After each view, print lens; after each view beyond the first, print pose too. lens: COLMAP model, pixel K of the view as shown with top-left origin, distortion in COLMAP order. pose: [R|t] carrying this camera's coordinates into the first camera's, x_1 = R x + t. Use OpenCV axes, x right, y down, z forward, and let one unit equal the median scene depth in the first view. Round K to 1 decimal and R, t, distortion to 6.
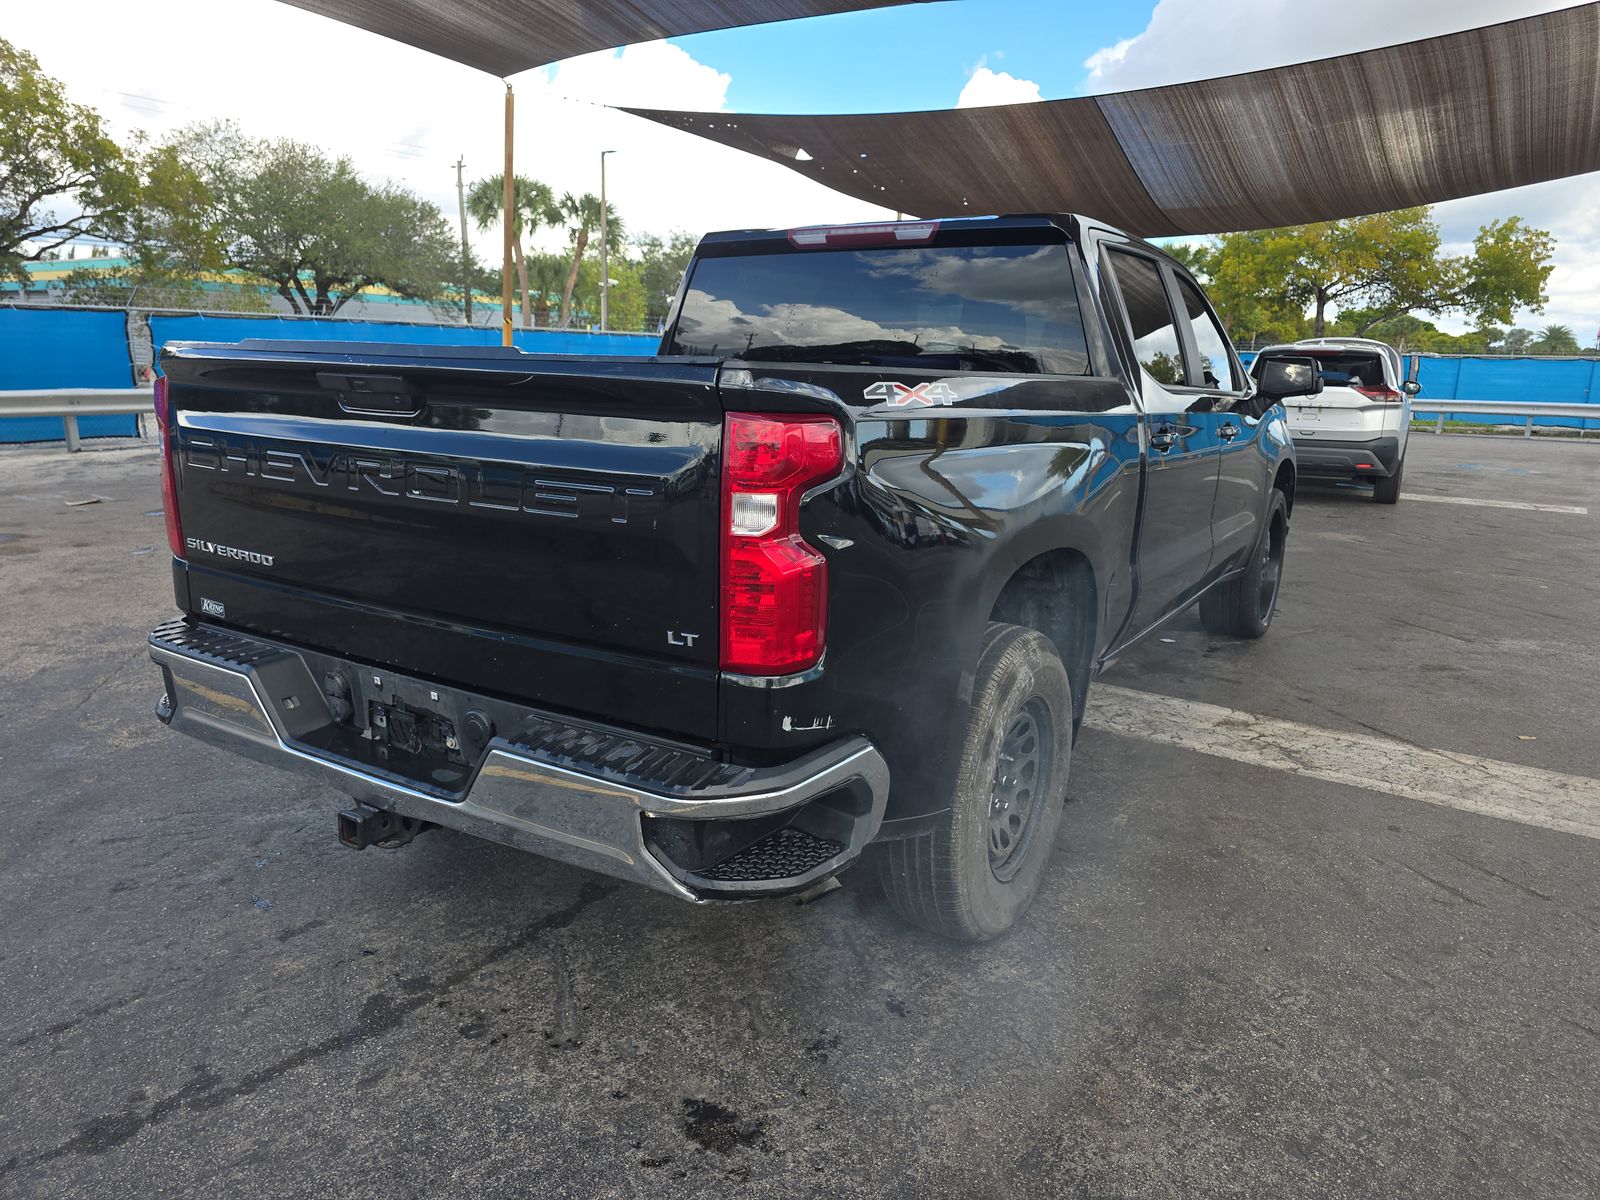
lens RADIAL K [[1093.8, 0, 800.0], [0, 1093.8, 600.0], [0, 0, 1]] dist [0.017165, -0.002315]
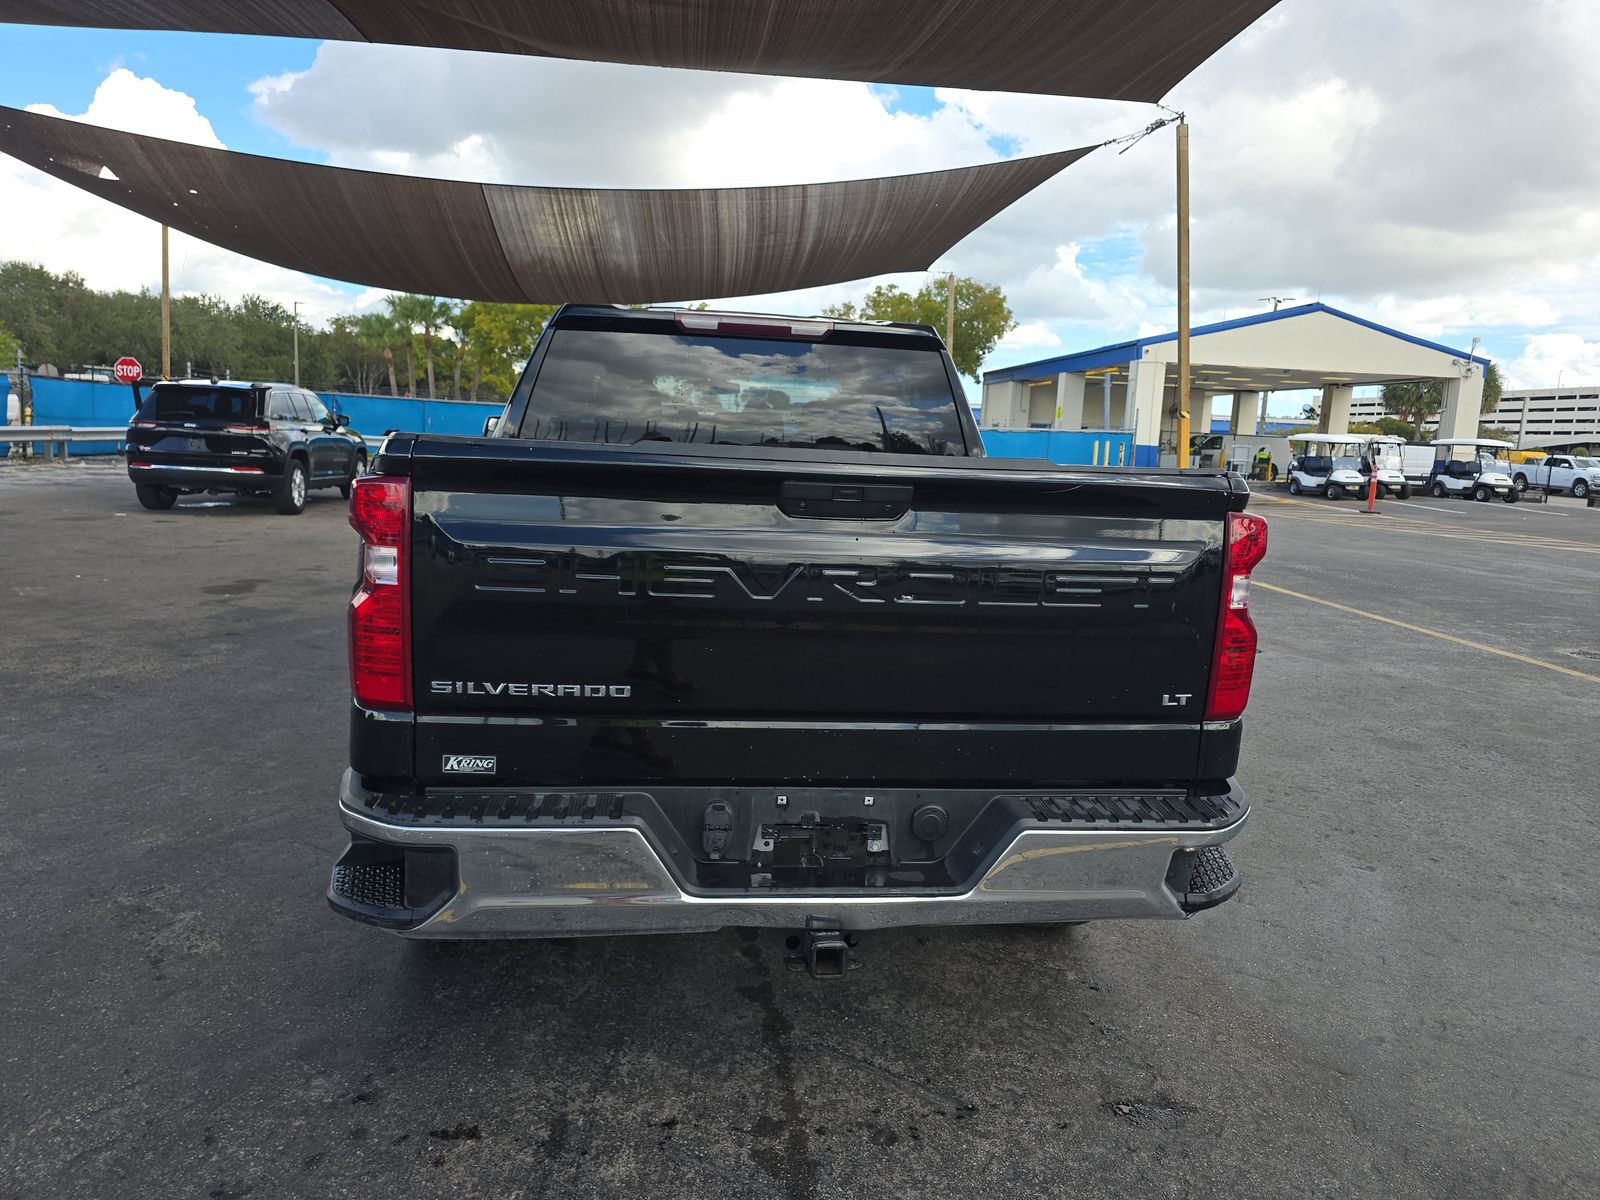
lens RADIAL K [[1111.3, 0, 800.0], [0, 1111.3, 600.0], [0, 0, 1]] dist [0.010807, -0.004066]
pose [[0.761833, -0.082590, 0.642486, -0.863649], [0.109620, 0.993971, -0.002210, -0.082931], [-0.638430, 0.072113, 0.766294, 0.223327]]
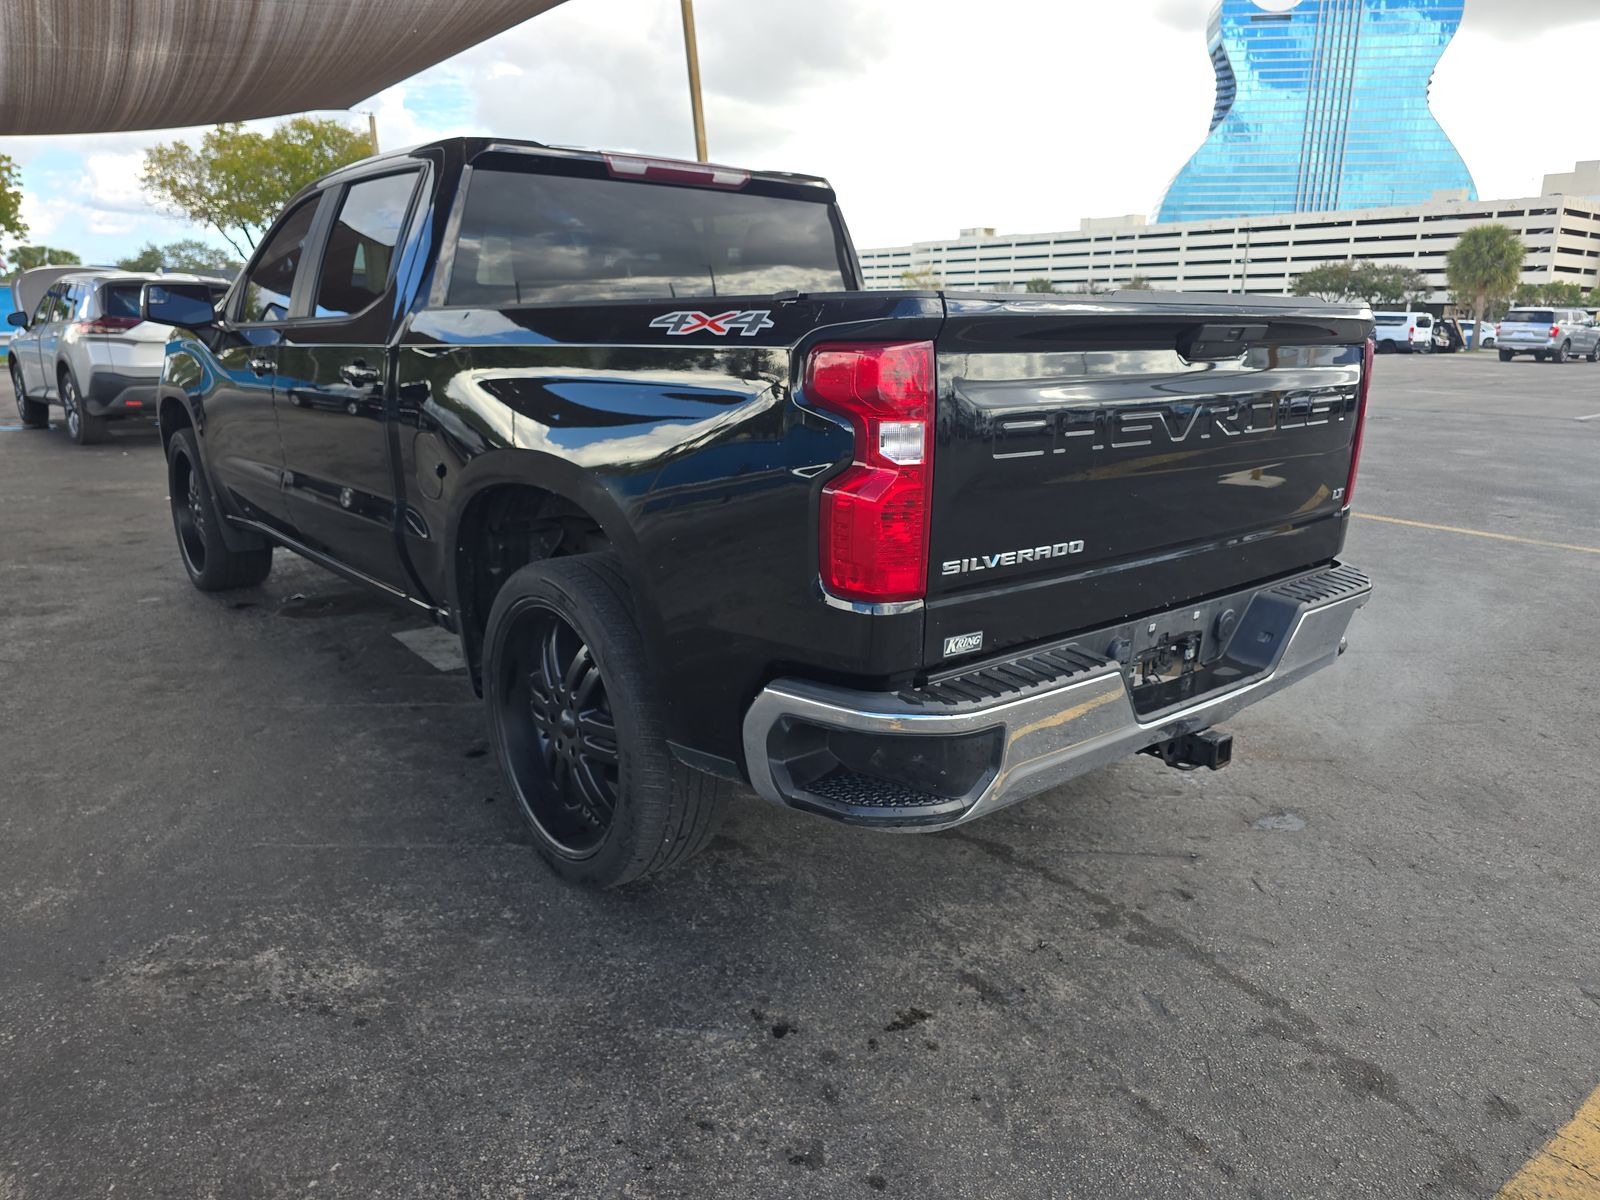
lens RADIAL K [[1090.3, 0, 807.1], [0, 1090.3, 639.9], [0, 0, 1]] dist [0.126254, -0.068384]
pose [[0.278040, -0.276137, 0.920023, -1.280274], [0.199685, 0.953481, 0.225833, -0.192214], [-0.939585, 0.120924, 0.320246, 0.867426]]
